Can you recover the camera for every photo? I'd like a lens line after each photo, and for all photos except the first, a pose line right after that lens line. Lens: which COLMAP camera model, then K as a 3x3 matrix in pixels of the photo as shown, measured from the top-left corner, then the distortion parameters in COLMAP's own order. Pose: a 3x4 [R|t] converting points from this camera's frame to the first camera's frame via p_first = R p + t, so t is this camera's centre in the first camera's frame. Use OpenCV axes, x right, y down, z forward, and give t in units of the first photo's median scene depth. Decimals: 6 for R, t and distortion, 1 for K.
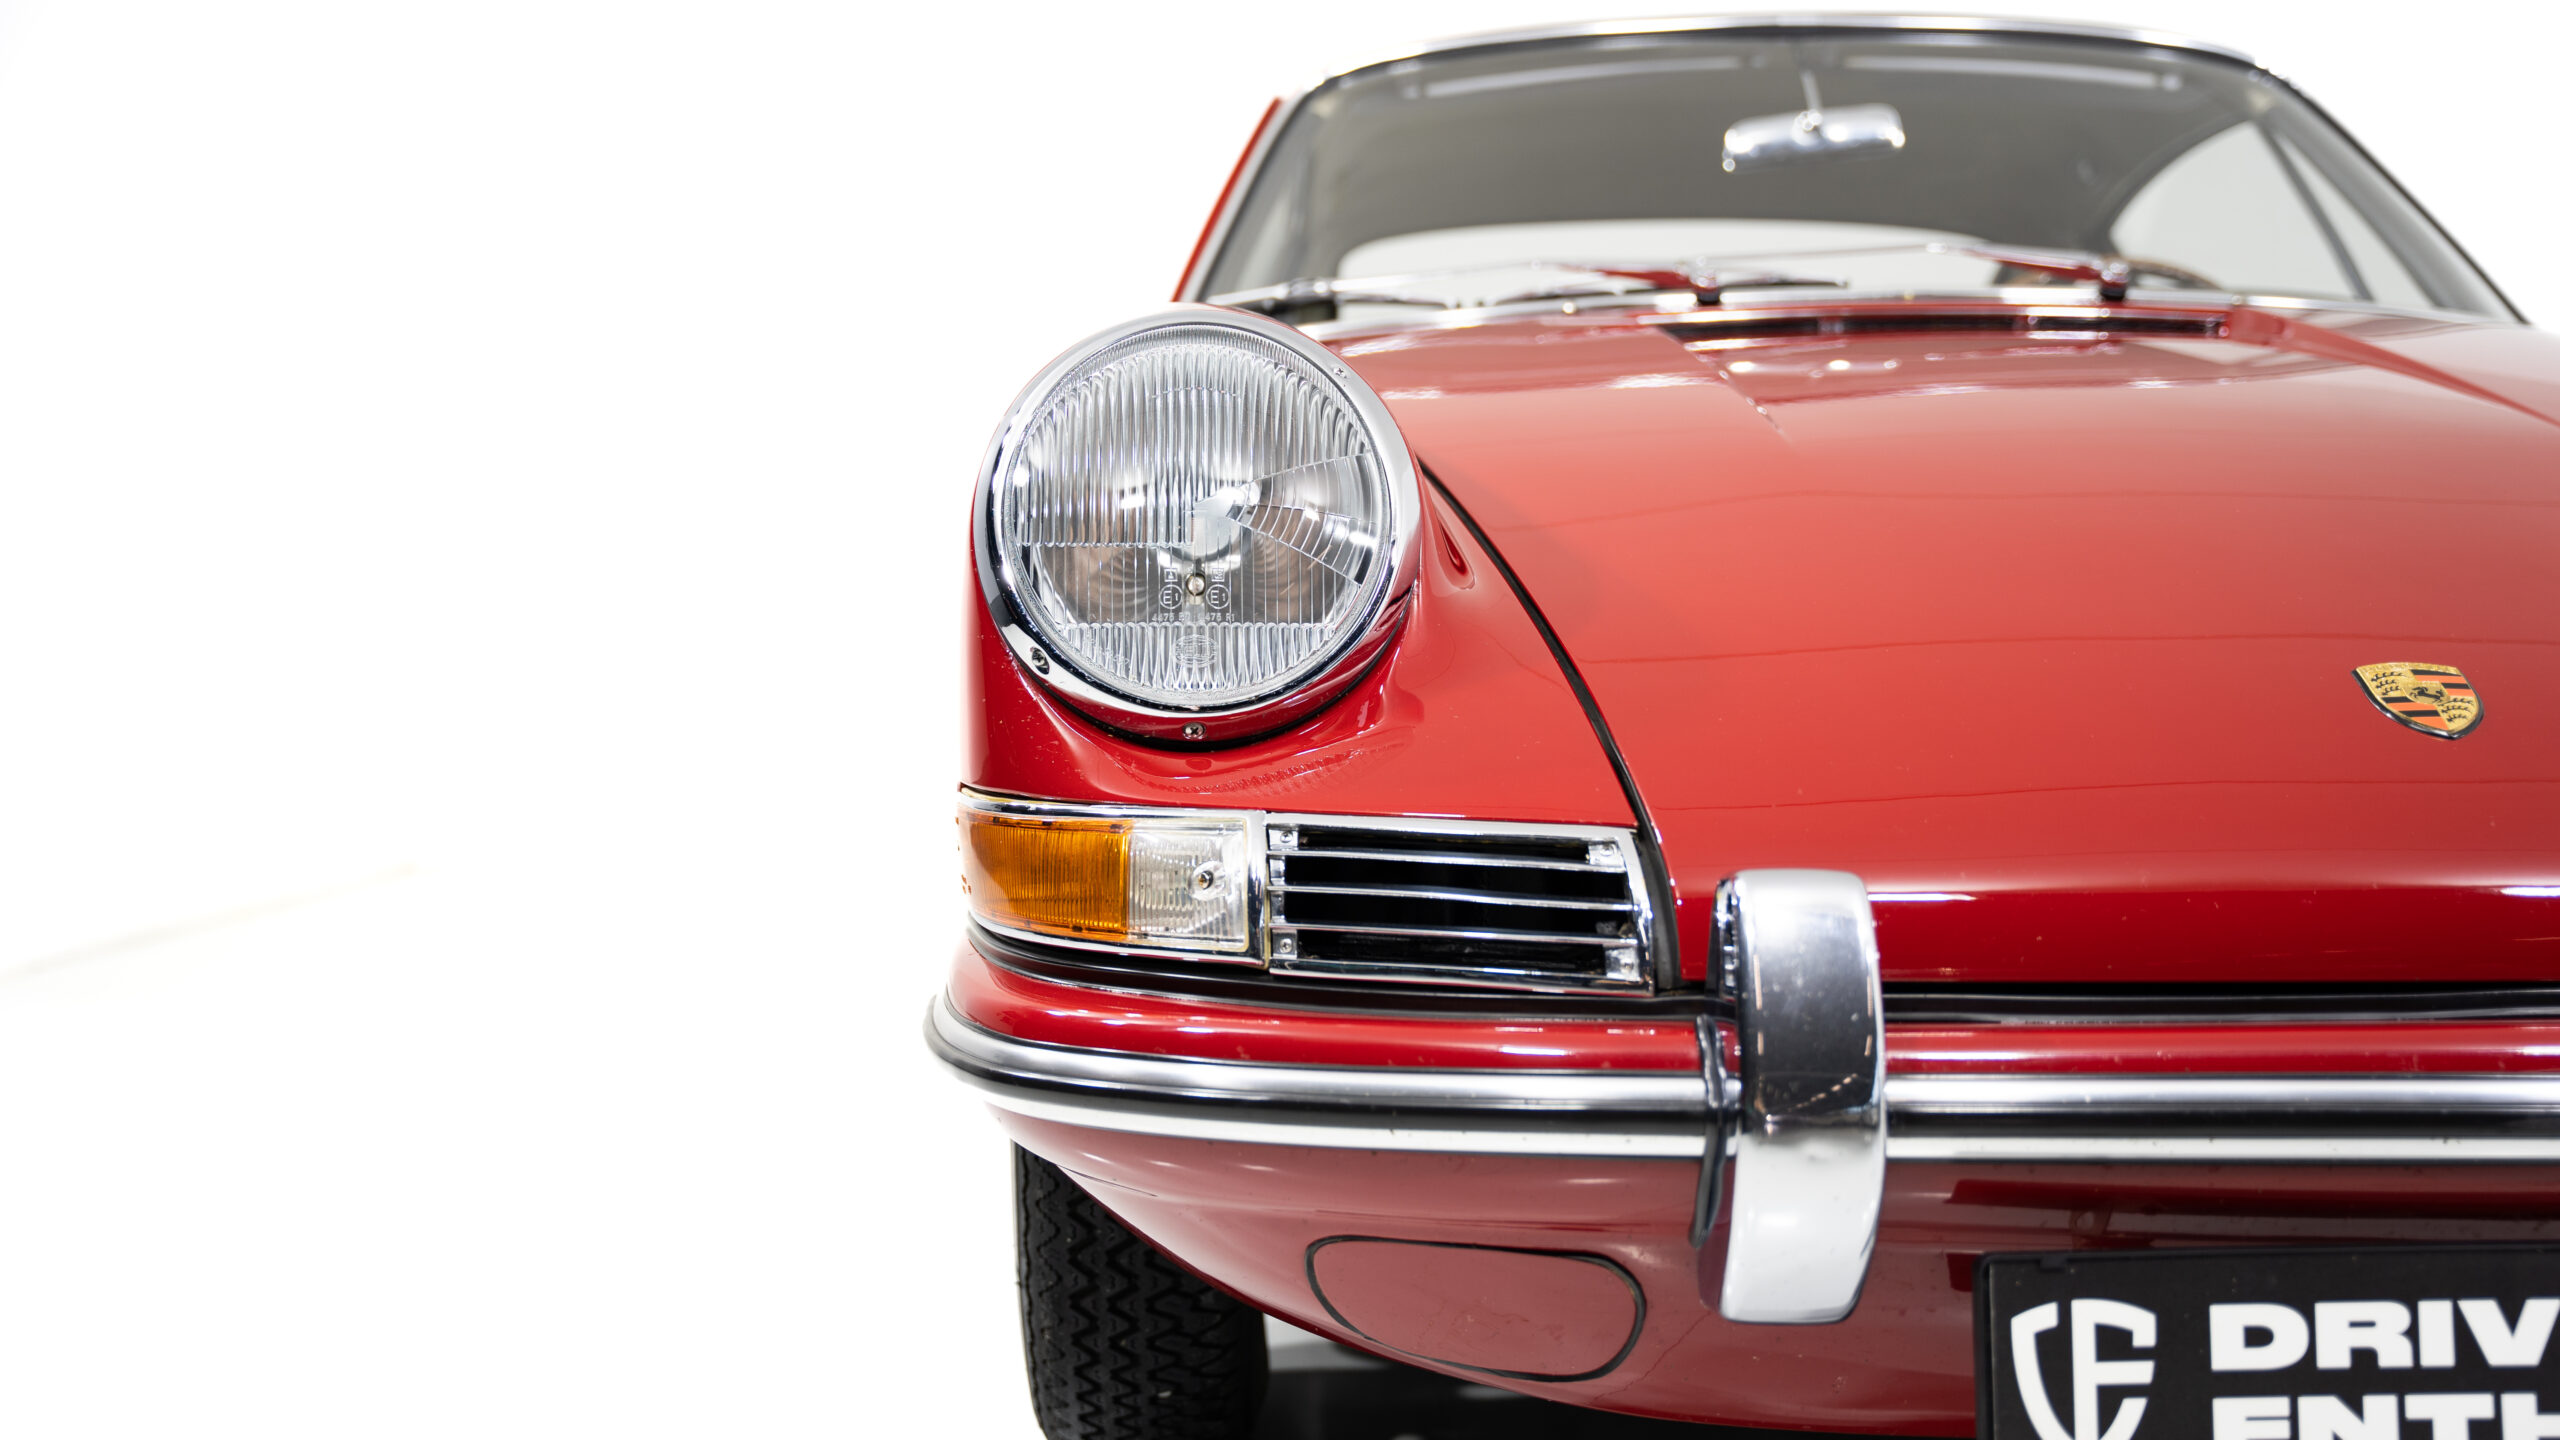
lens RADIAL K [[2932.1, 0, 1324.1], [0, 2932.1, 762.7], [0, 0, 1]] dist [0.089638, 0.000000]
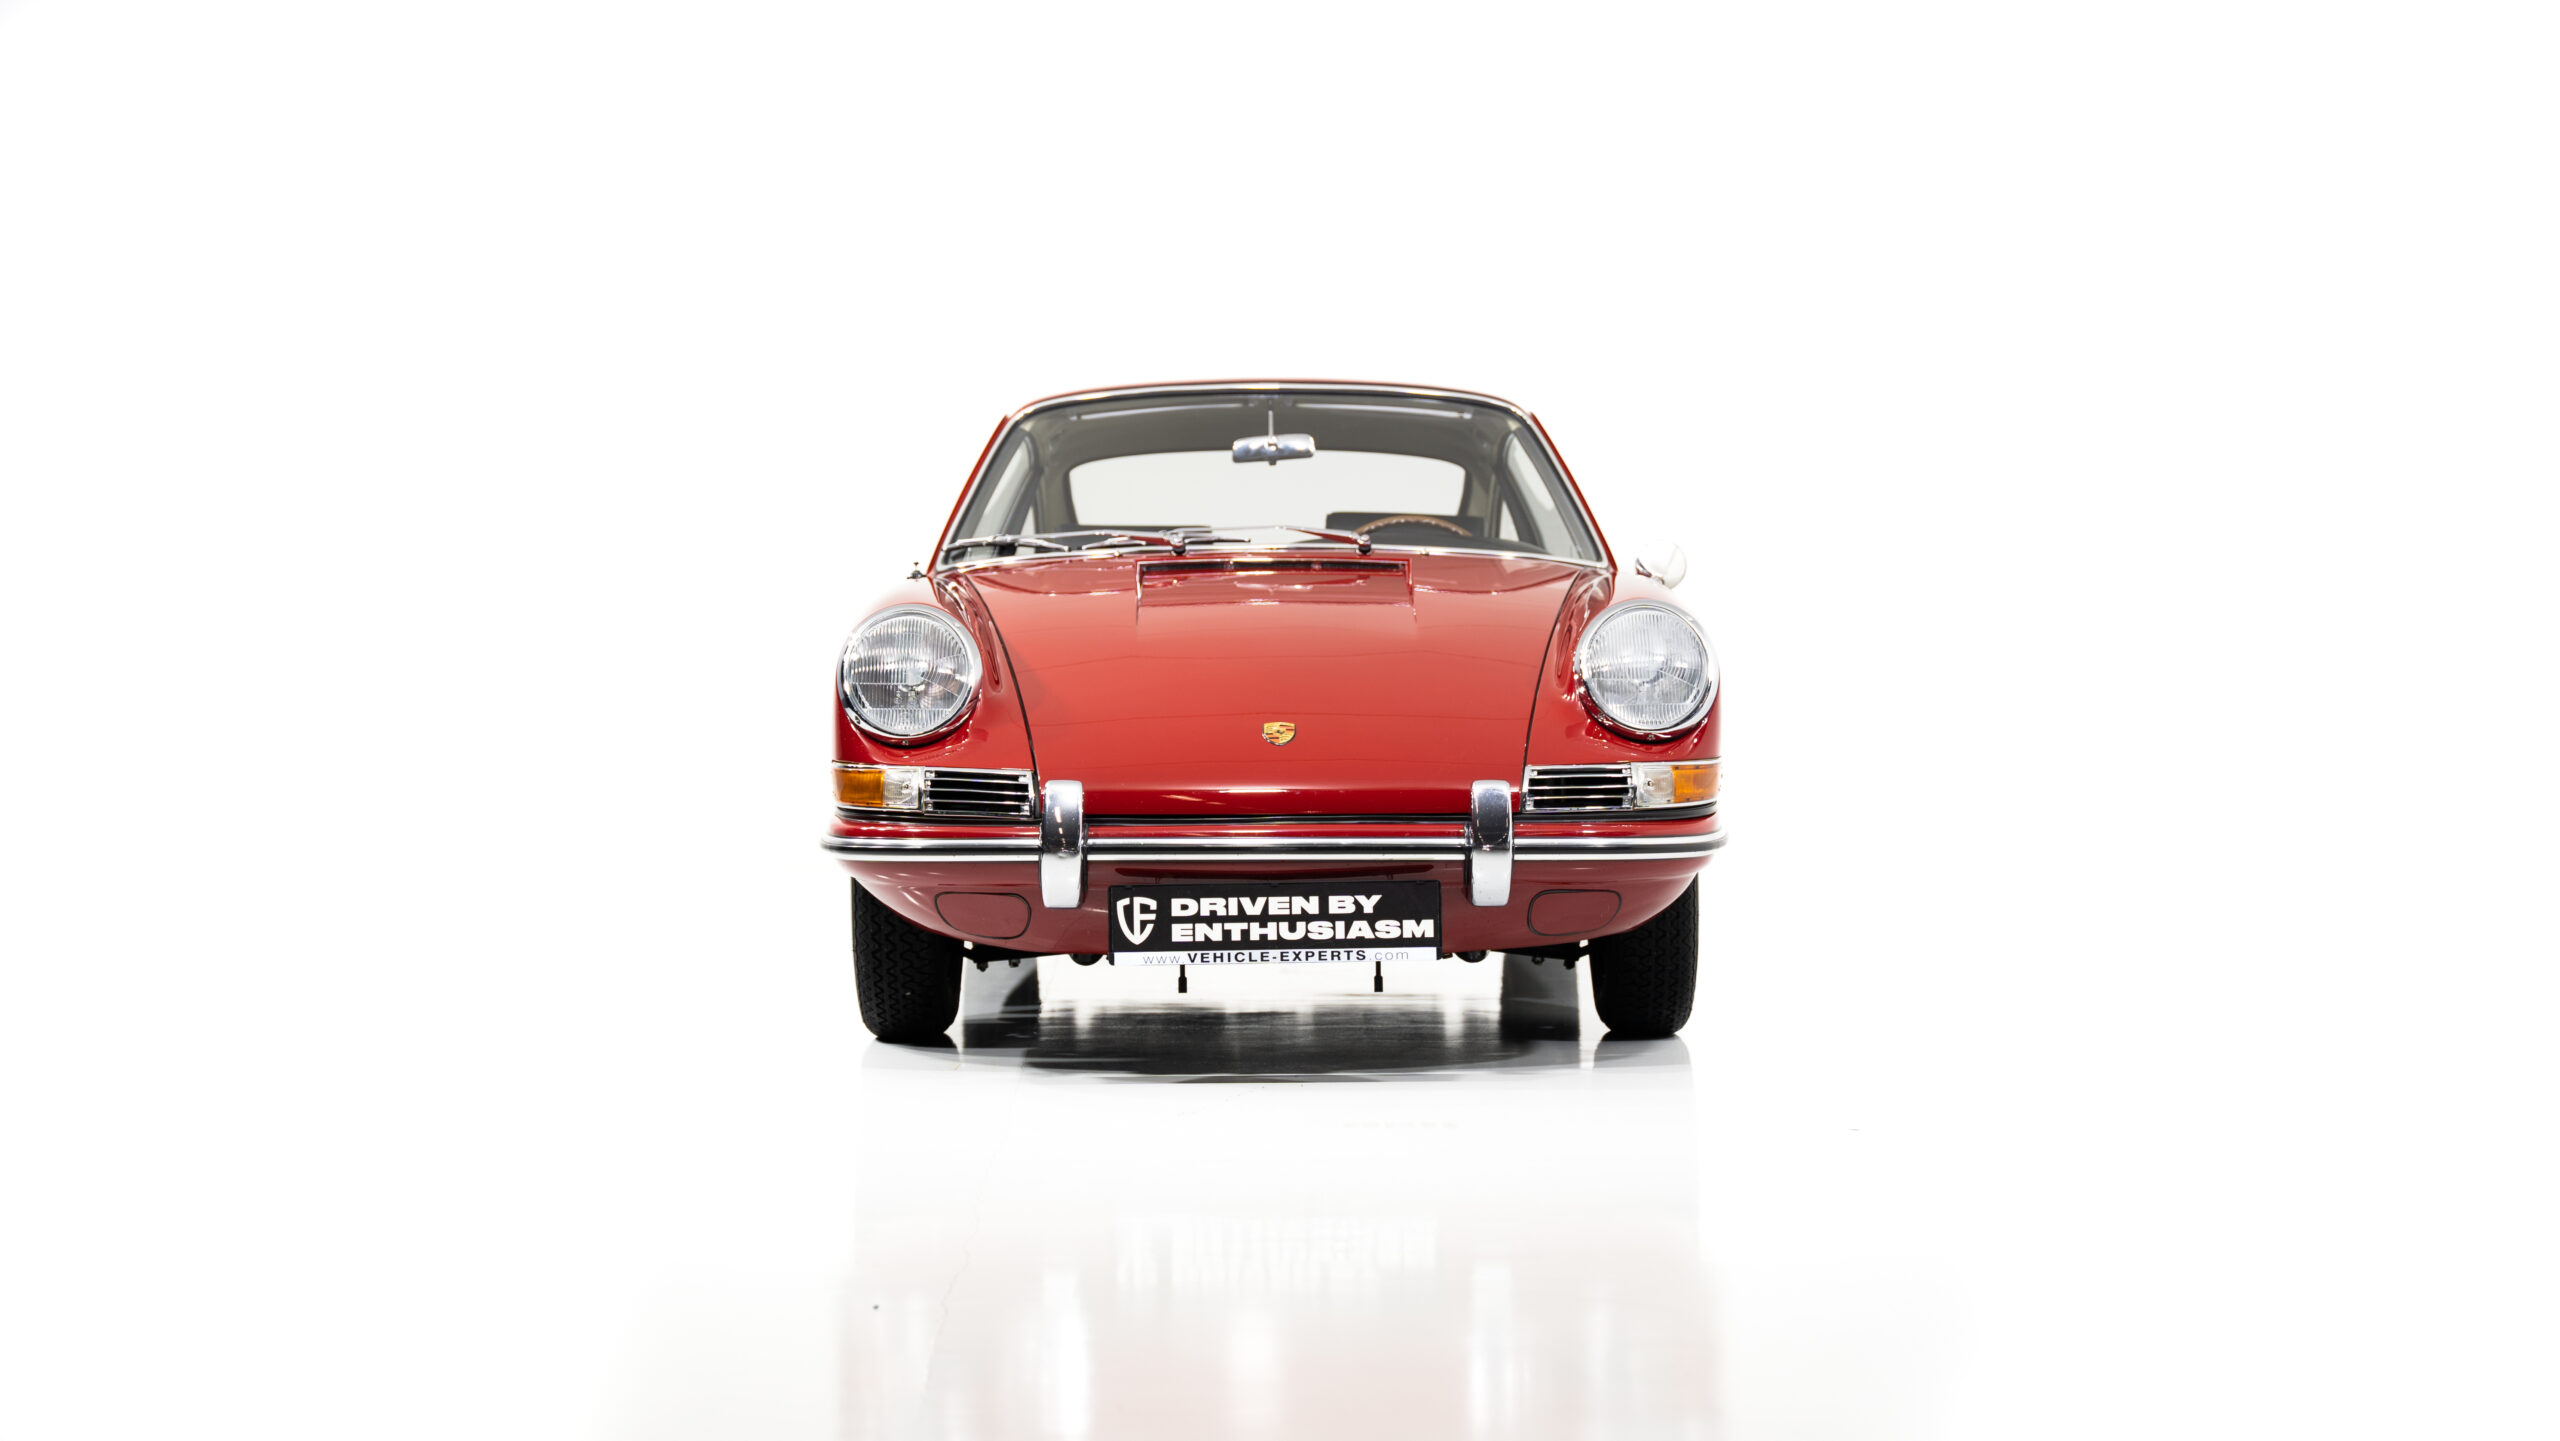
lens RADIAL K [[3880.9, 0, 1289.5], [0, 3880.9, 708.2], [0, 0, 1]] dist [0.123829, 0.000000]
pose [[0.999928, 0.004822, -0.011019, 0.431968], [-0.005130, 0.999592, -0.028115, 0.071140], [0.010879, 0.028170, 0.999544, -3.312489]]
